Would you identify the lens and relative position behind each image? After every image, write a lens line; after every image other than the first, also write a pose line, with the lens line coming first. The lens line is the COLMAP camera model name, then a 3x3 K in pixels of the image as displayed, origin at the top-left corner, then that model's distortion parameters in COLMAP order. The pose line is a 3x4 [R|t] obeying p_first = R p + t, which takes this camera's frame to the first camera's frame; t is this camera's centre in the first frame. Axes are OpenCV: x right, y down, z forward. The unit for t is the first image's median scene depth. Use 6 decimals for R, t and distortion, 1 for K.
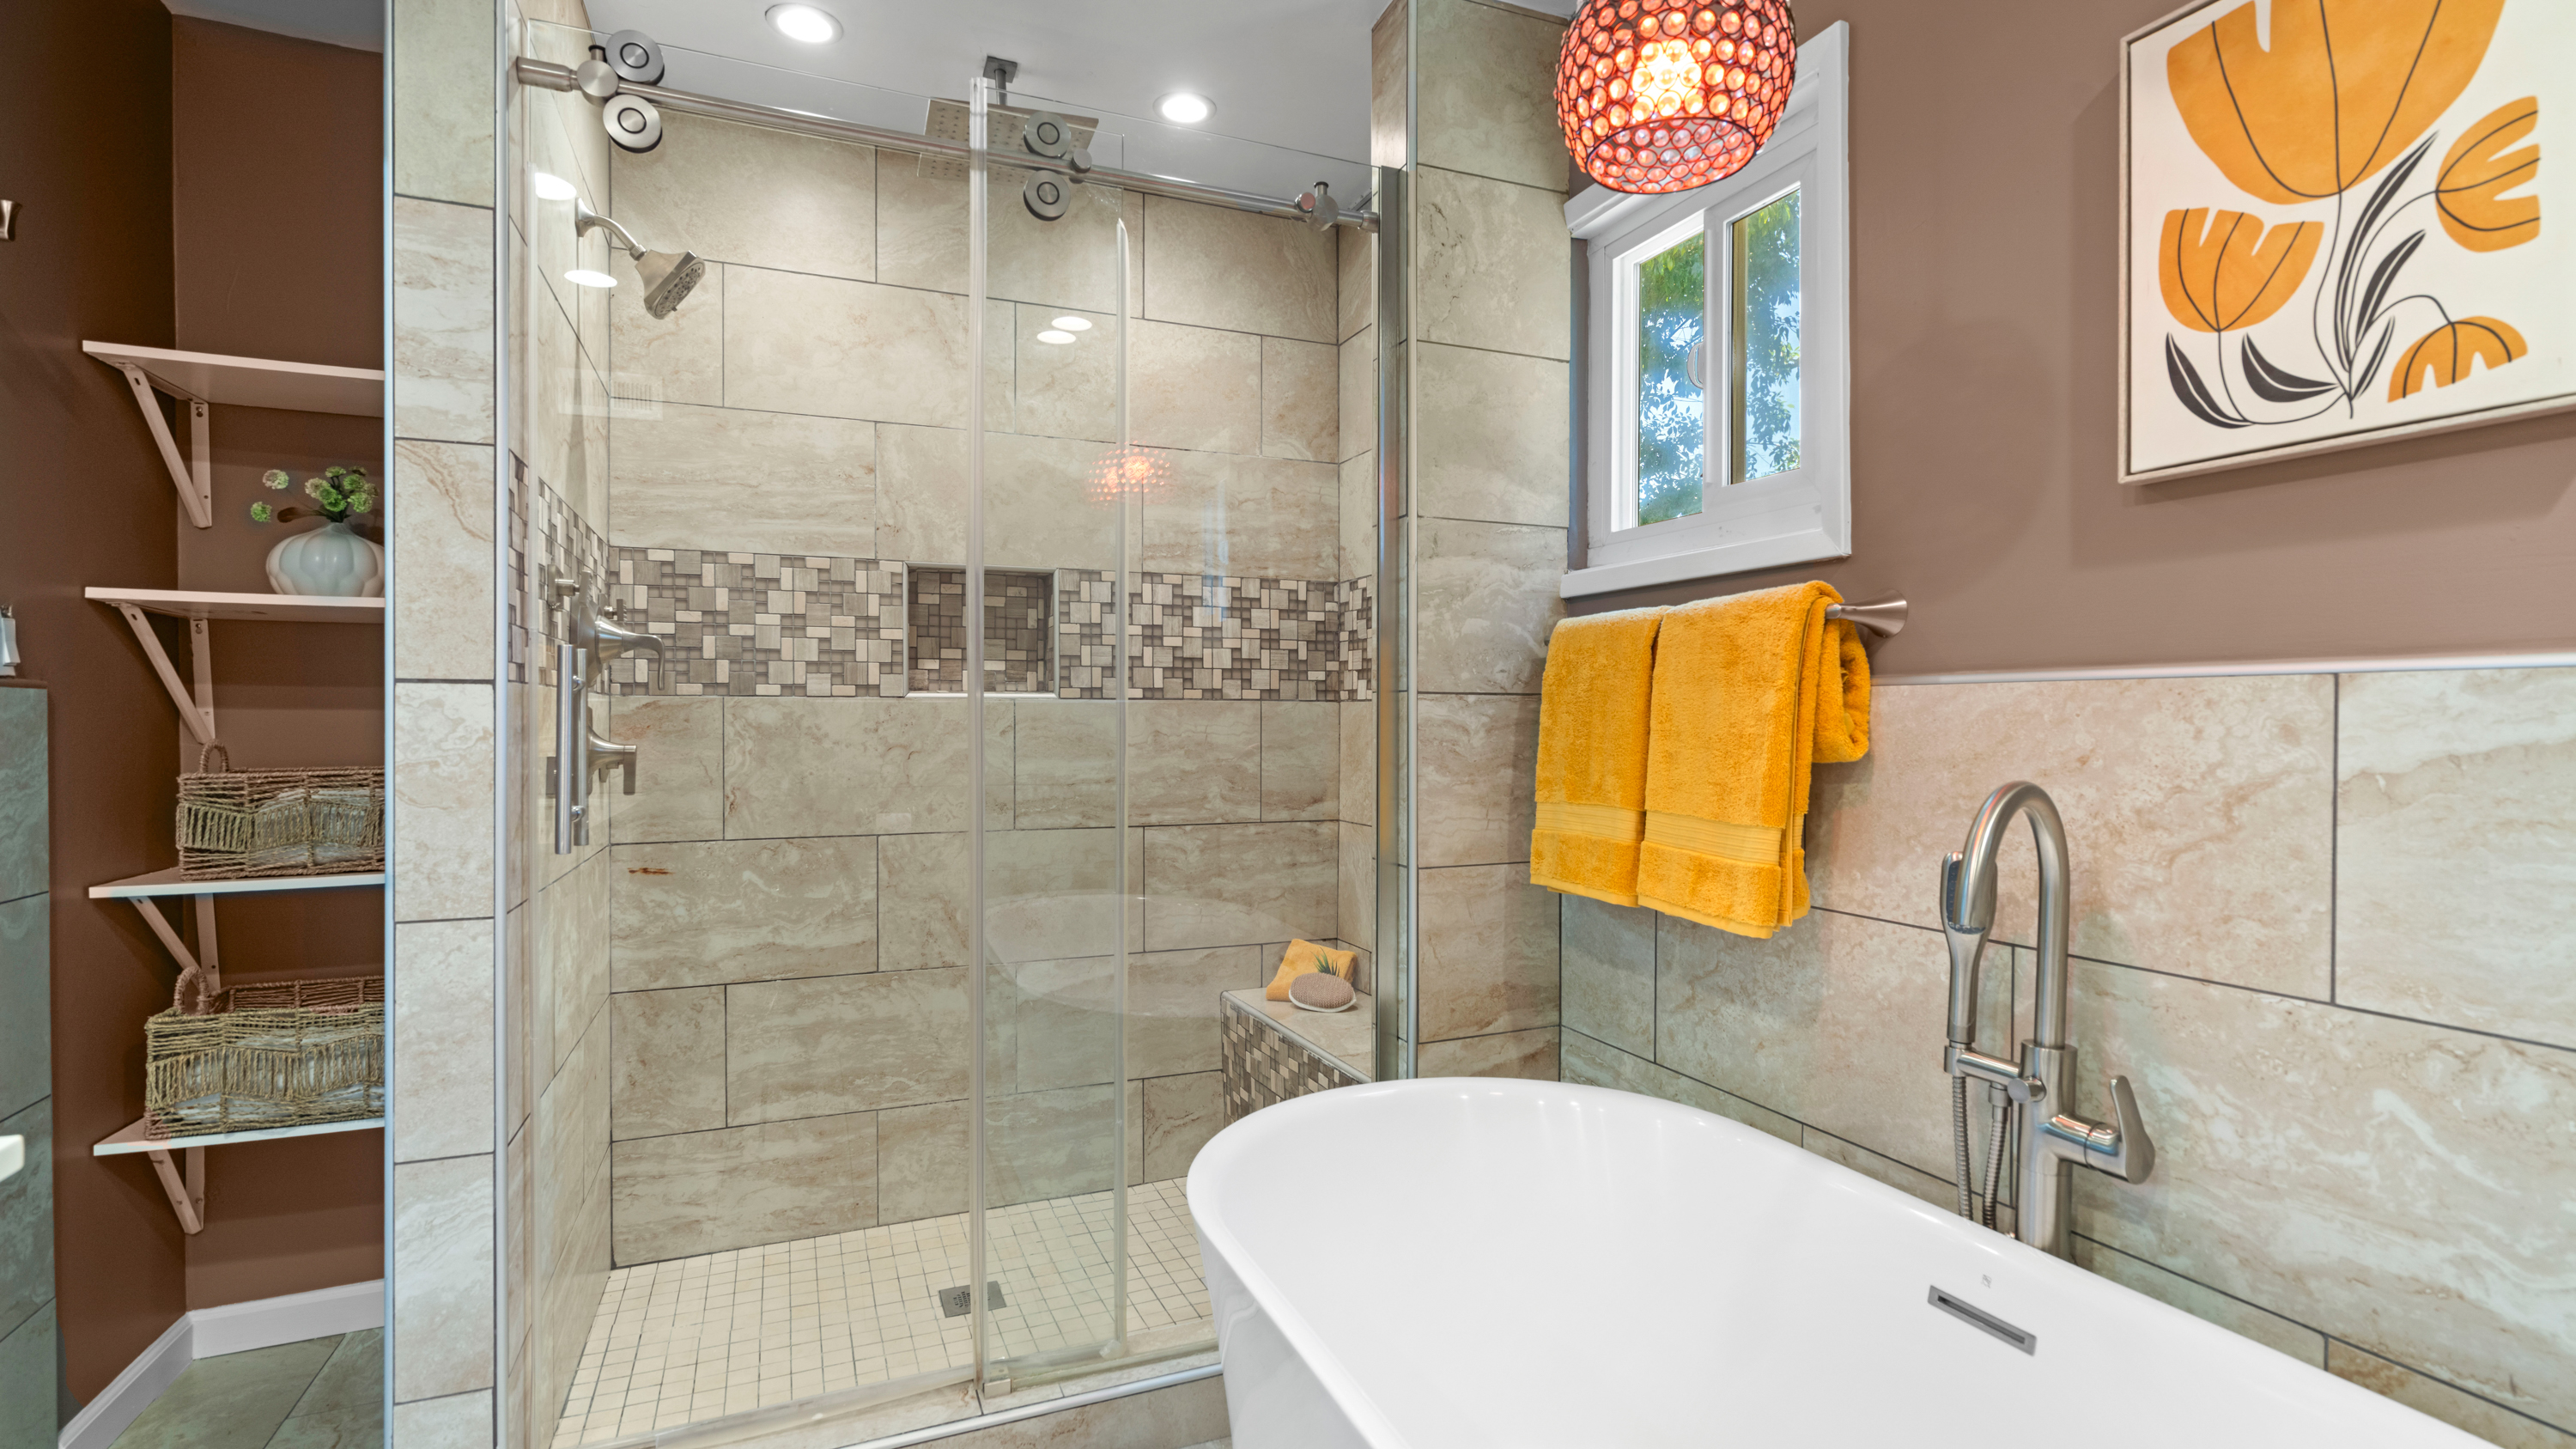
lens RADIAL K [[1142.0, 0, 1295.1], [0, 1142.0, 734.6], [0, 0, 1]] dist [0.000009, 0.000250]
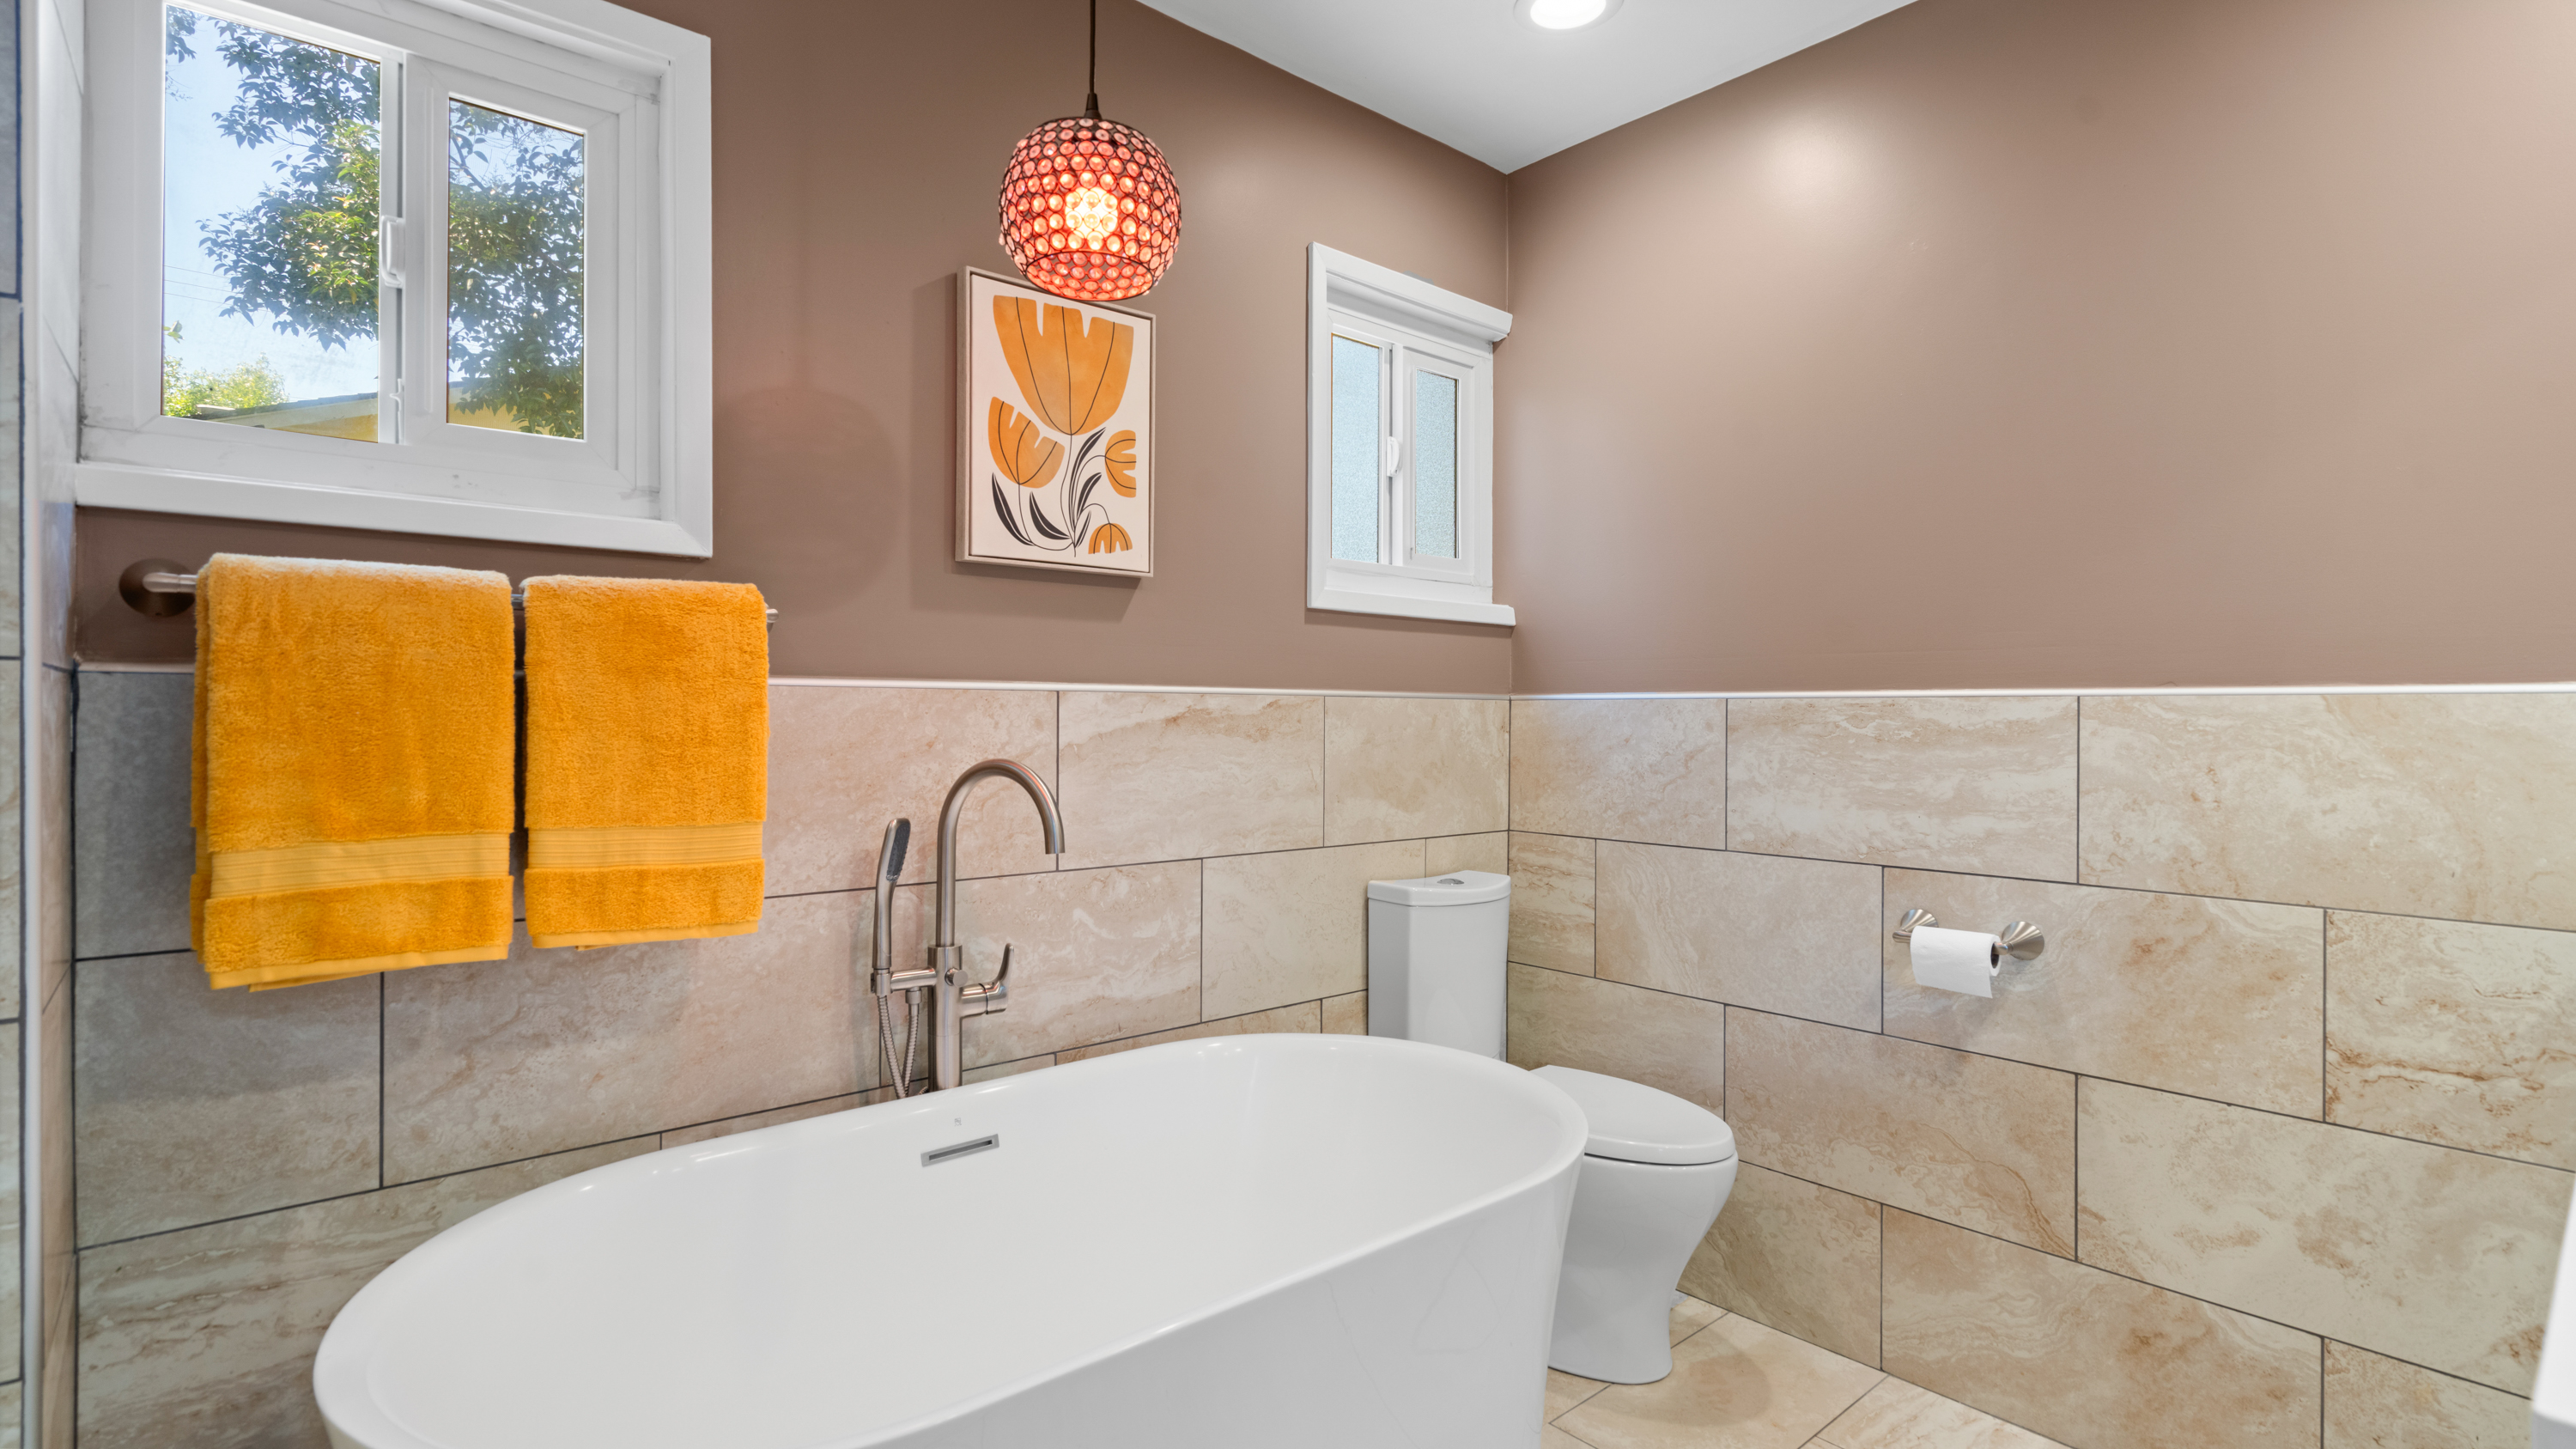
lens RADIAL K [[1181.4, 0, 1284.1], [0, 1181.4, 720.2], [0, 0, 1]] dist [0.001243, 0.000748]
pose [[-0.279492, -0.008217, 0.960113, -0.929804], [0.008579, 0.999902, 0.011055, -0.022442], [-0.960110, 0.011327, -0.279394, 1.075364]]
